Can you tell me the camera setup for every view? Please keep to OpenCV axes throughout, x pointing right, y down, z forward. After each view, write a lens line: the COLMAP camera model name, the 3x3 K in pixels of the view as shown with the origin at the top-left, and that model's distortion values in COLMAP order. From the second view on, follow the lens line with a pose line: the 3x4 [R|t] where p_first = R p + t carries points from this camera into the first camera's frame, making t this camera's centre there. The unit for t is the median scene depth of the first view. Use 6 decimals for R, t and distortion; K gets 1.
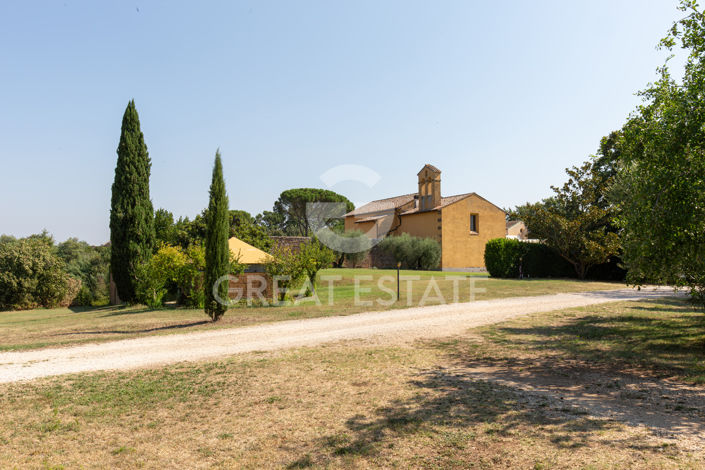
lens RADIAL K [[578.9, 0, 349.8], [0, 578.9, 229.6], [0, 0, 1]] dist [0.002568, 0.005286]
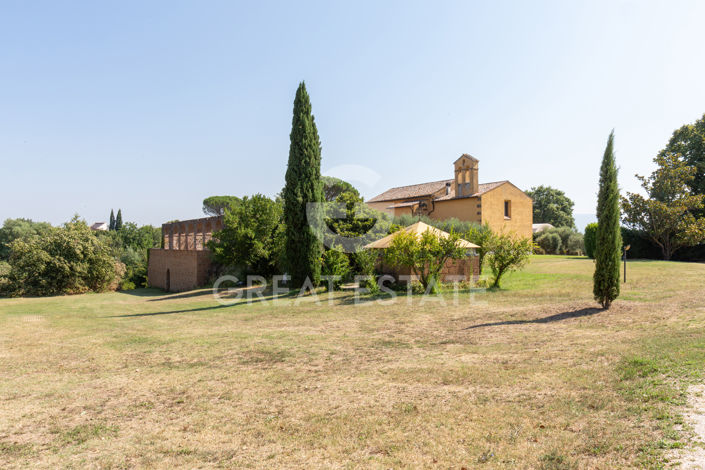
lens RADIAL K [[533.6, 0, 355.6], [0, 533.6, 241.7], [0, 0, 1]] dist [0.014254, -0.000442]
pose [[0.993854, -0.002510, 0.110668, -0.181944], [-0.003101, 0.998719, 0.050503, 0.000374], [-0.110653, -0.050536, 0.992573, 0.037199]]
